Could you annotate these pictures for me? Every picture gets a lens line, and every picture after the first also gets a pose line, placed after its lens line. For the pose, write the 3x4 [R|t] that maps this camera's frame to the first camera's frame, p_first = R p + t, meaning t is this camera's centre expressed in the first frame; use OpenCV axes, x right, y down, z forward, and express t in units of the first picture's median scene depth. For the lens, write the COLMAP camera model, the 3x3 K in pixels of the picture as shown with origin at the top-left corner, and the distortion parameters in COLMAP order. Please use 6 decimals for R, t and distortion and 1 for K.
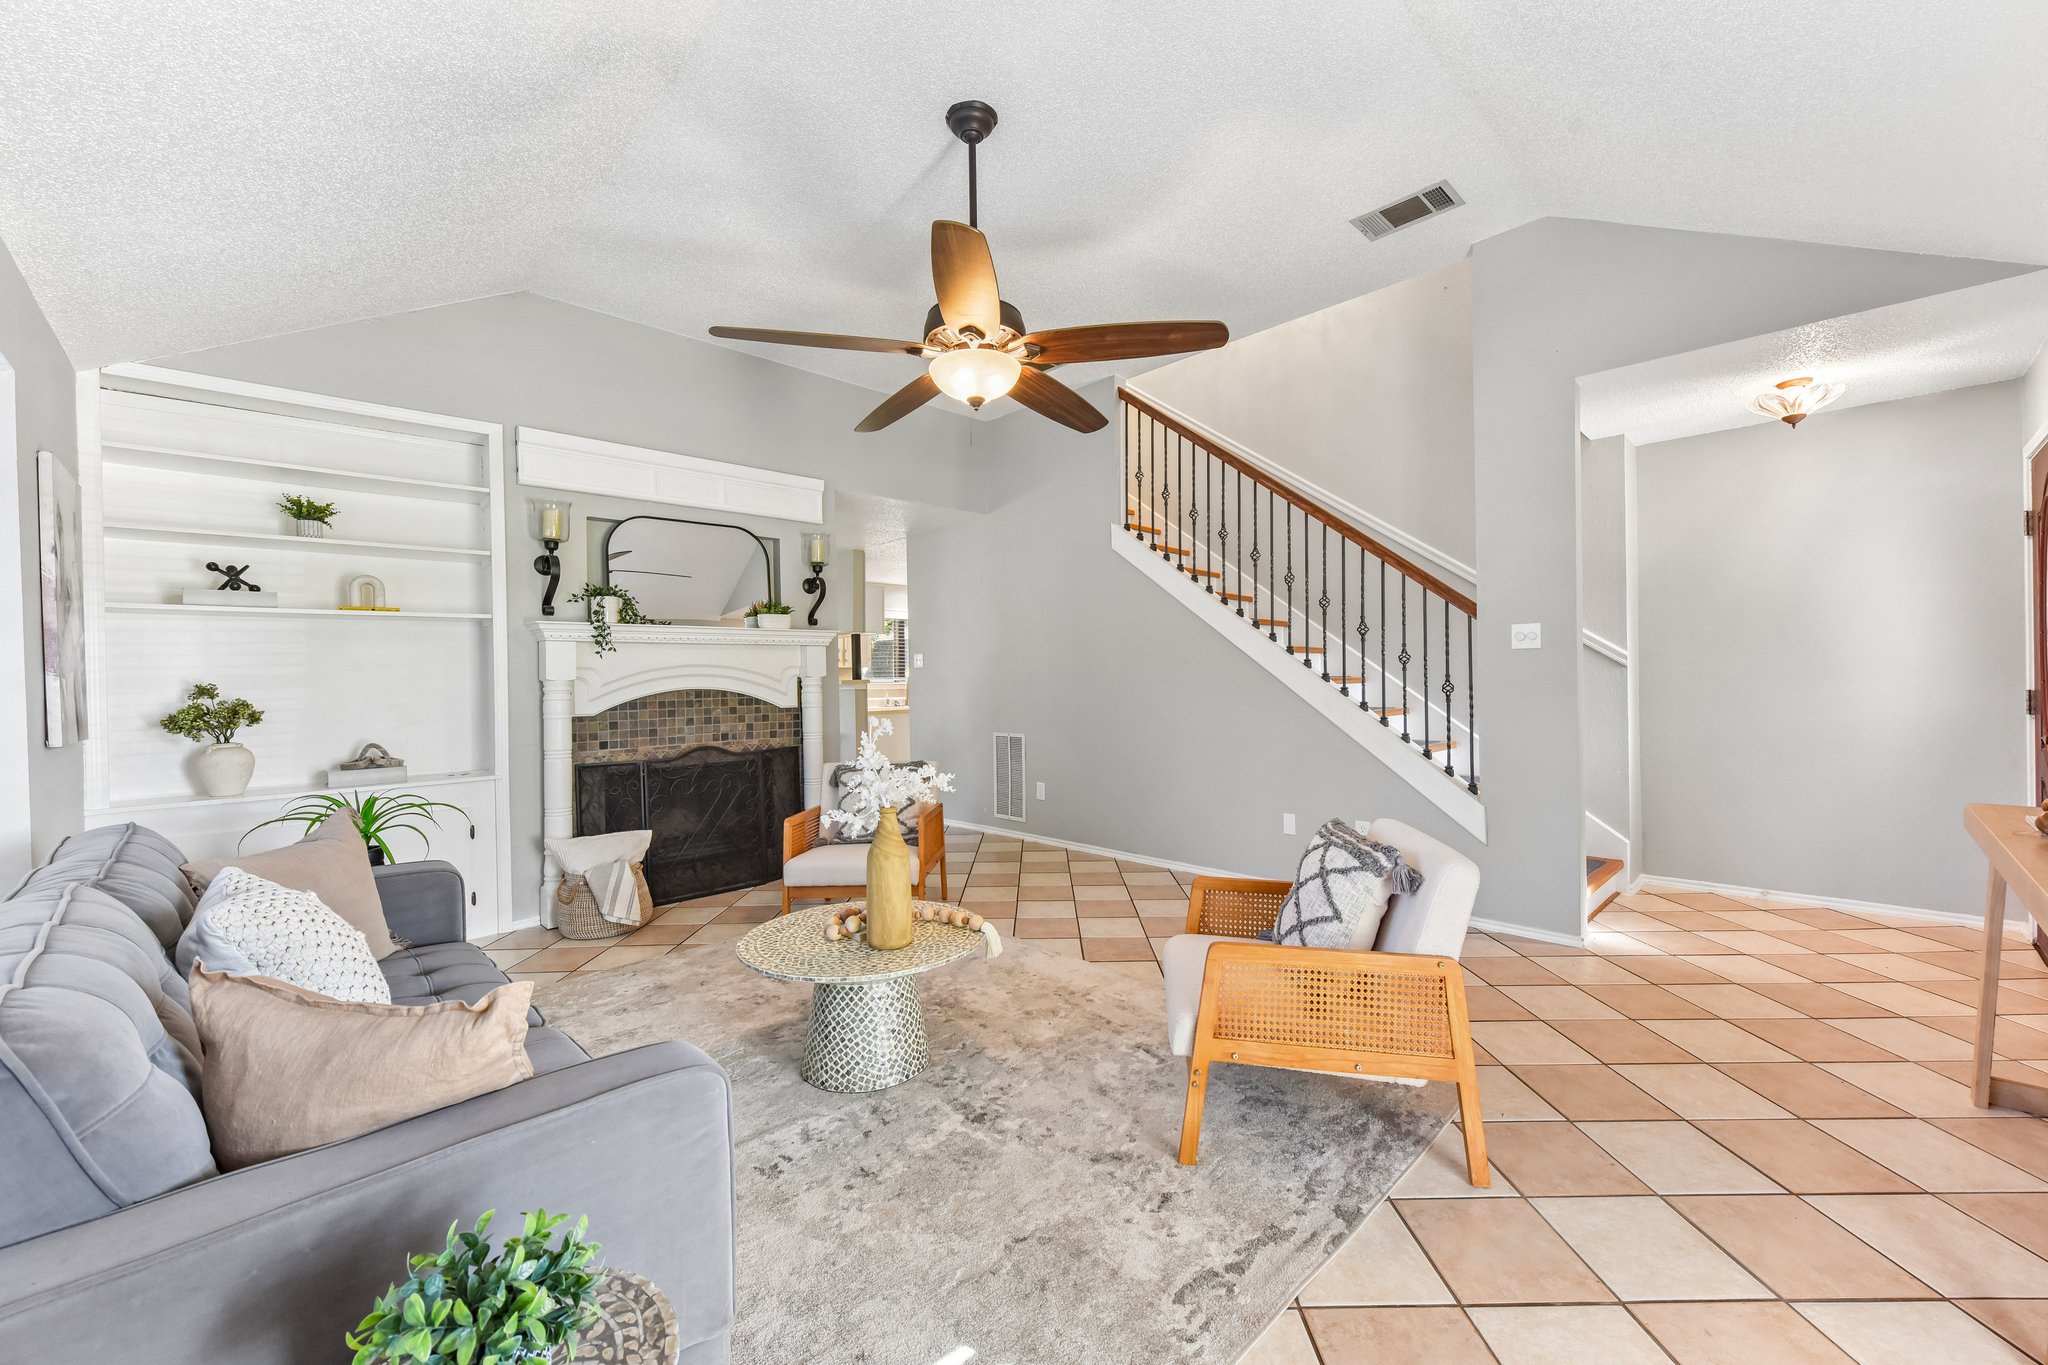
lens RADIAL K [[803.2, 0, 1033.7], [0, 803.2, 682.8], [0, 0, 1]] dist [0.004108, -0.000243]
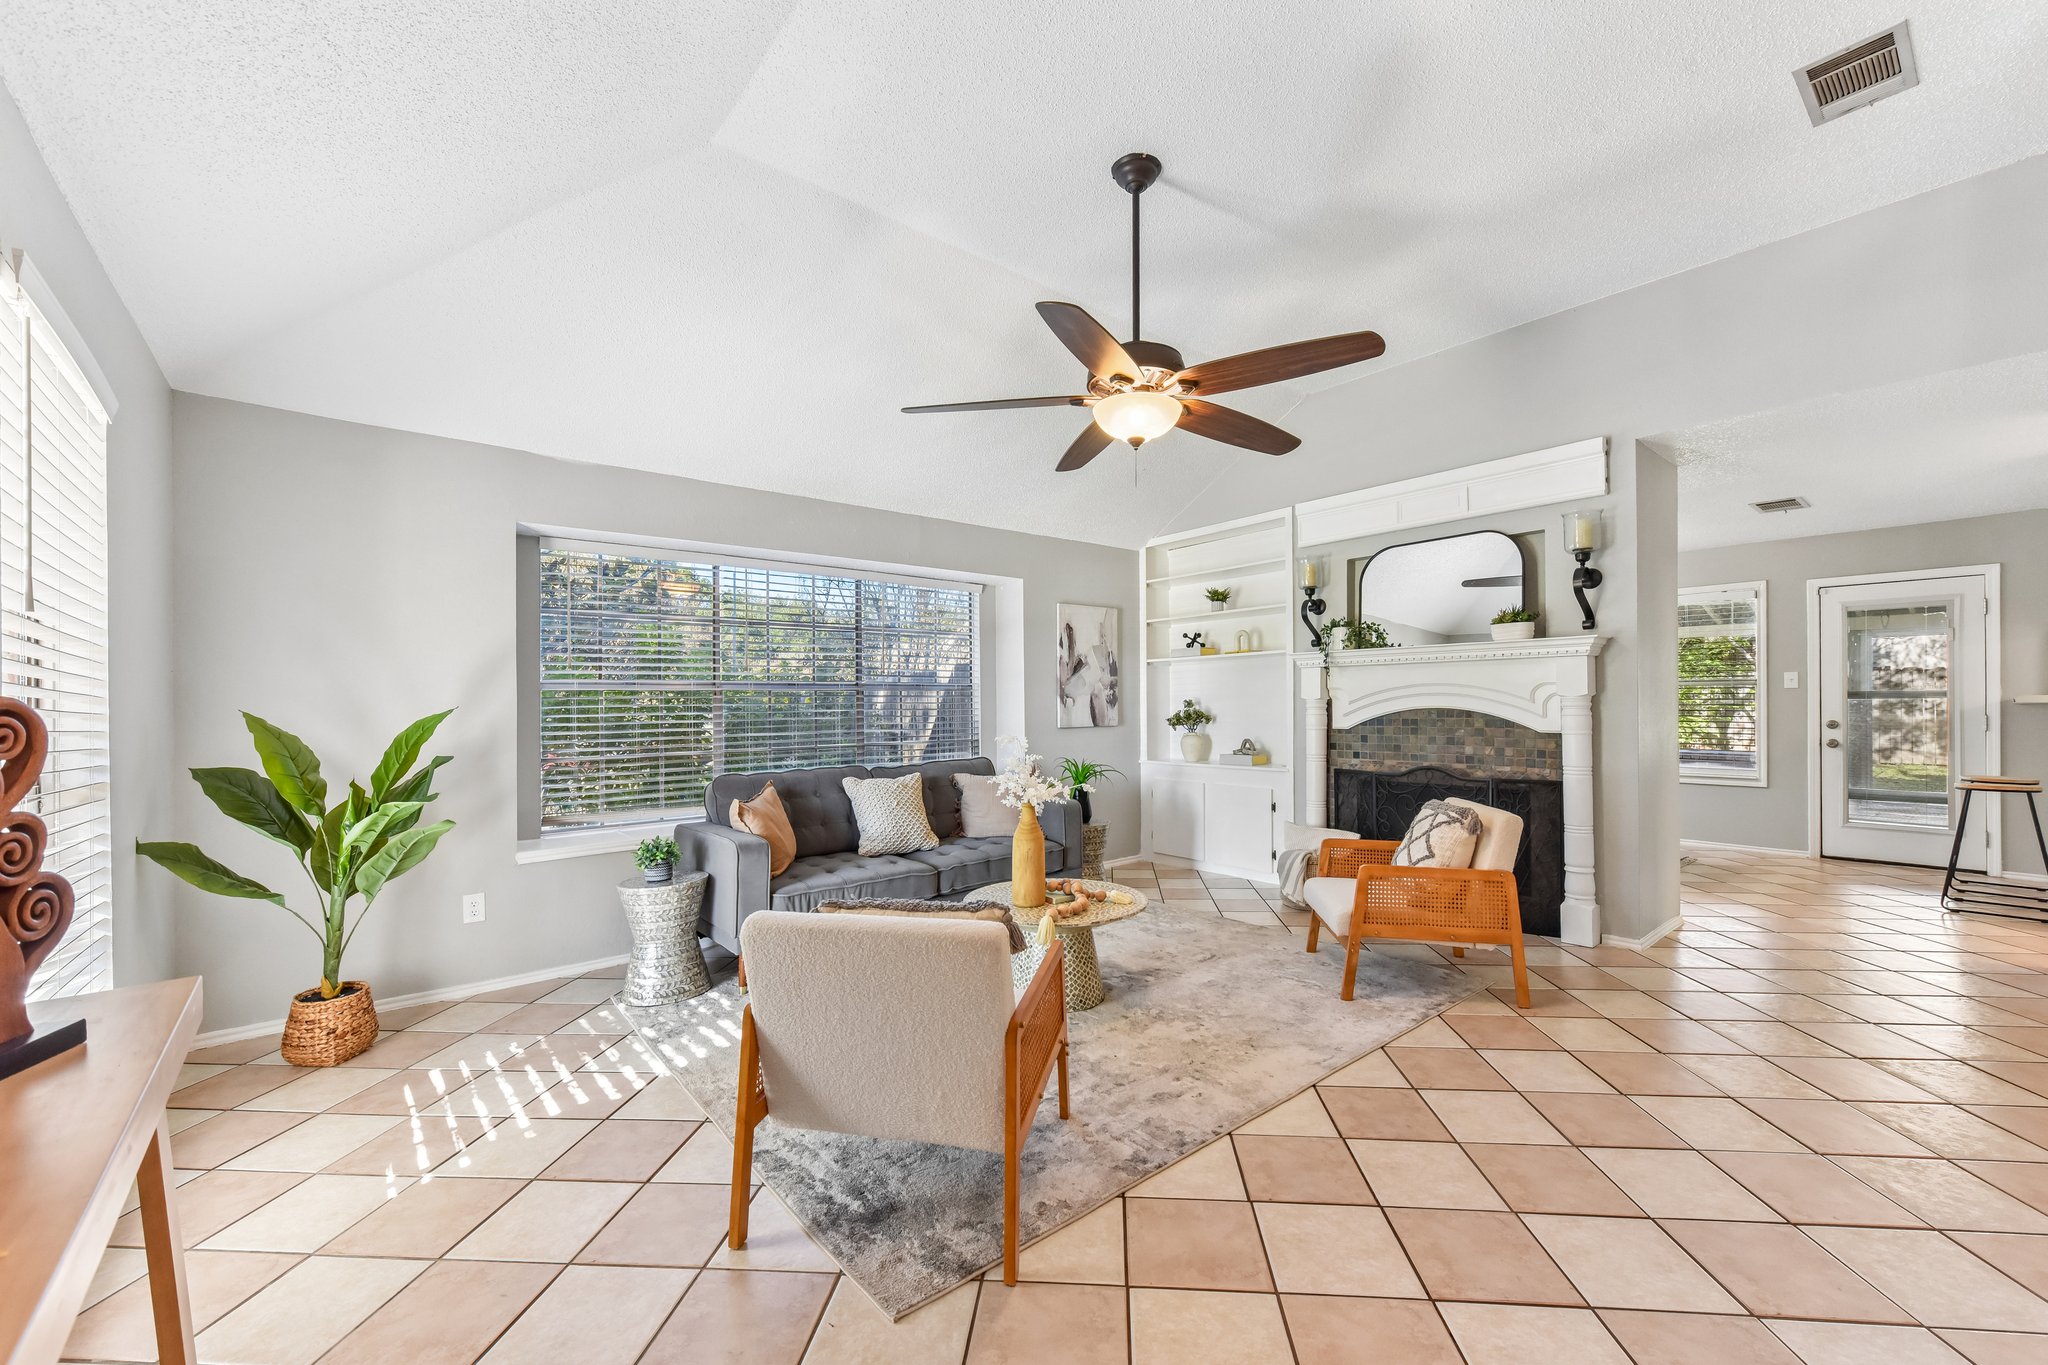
lens RADIAL K [[803.2, 0, 1031.5], [0, 803.2, 694.9], [0, 0, 1]] dist [0.004108, -0.000243]
pose [[-0.087190, 0.004091, -0.996183, 0.642707], [0.000685, 0.999992, 0.004047, -0.013203], [0.996191, -0.000329, -0.087192, 0.627989]]
